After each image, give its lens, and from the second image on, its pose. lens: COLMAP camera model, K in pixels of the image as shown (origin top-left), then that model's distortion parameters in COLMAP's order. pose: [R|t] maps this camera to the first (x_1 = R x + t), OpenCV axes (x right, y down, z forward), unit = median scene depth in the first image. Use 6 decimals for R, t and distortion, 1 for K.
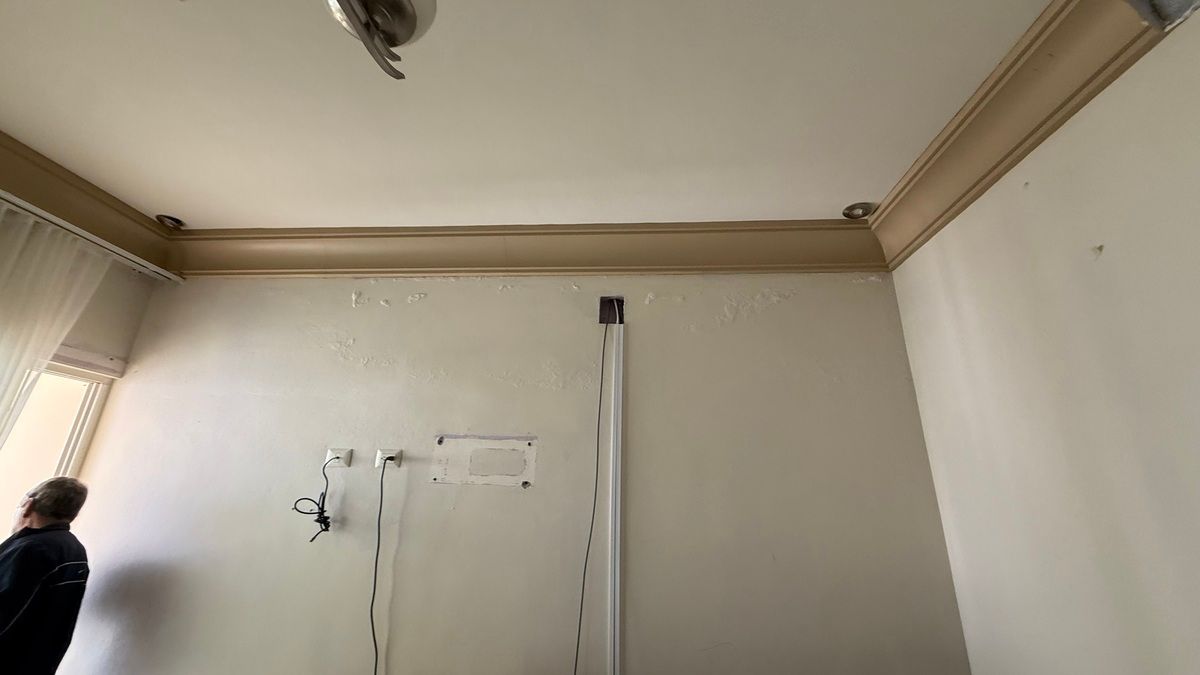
lens RADIAL K [[476.2, 0, 604.1], [0, 476.2, 333.4], [0, 0, 1]] dist [0.002670, 0.000118]
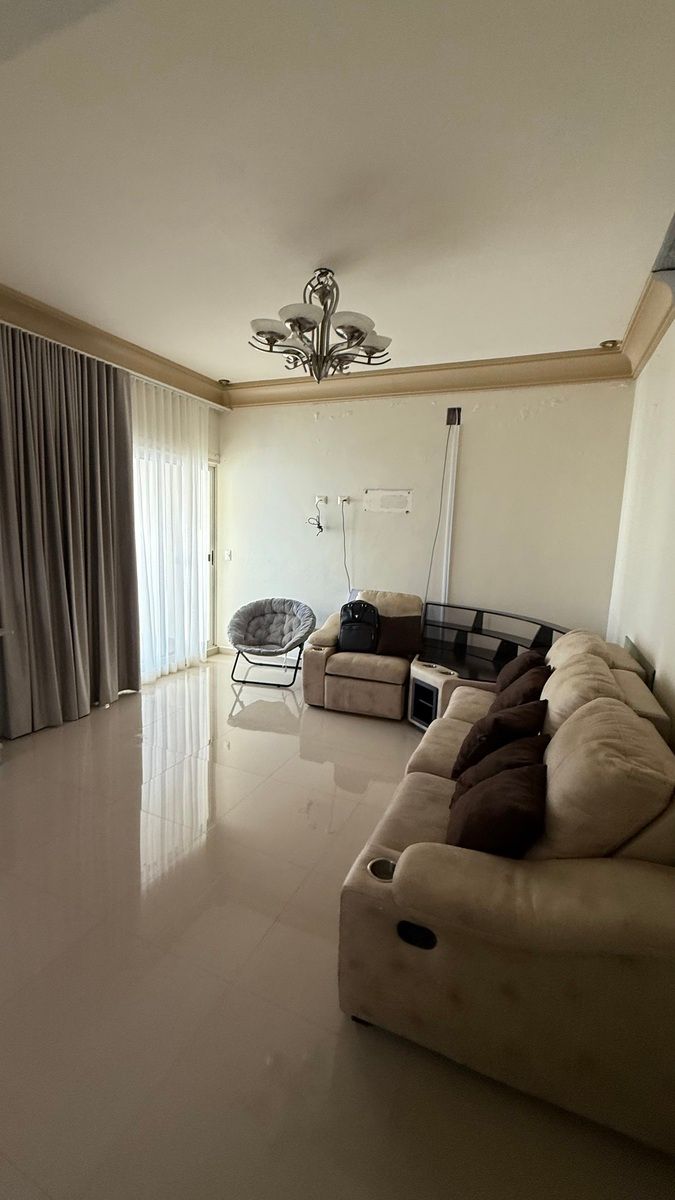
lens RADIAL K [[476.2, 0, 339.6], [0, 476.2, 600.7], [0, 0, 1]] dist [0.002670, 0.000118]
pose [[0.943543, 0.058961, -0.325962, 0.240695], [0.095807, 0.893400, 0.438927, -0.261057], [0.317094, -0.445375, 0.837313, -0.945339]]
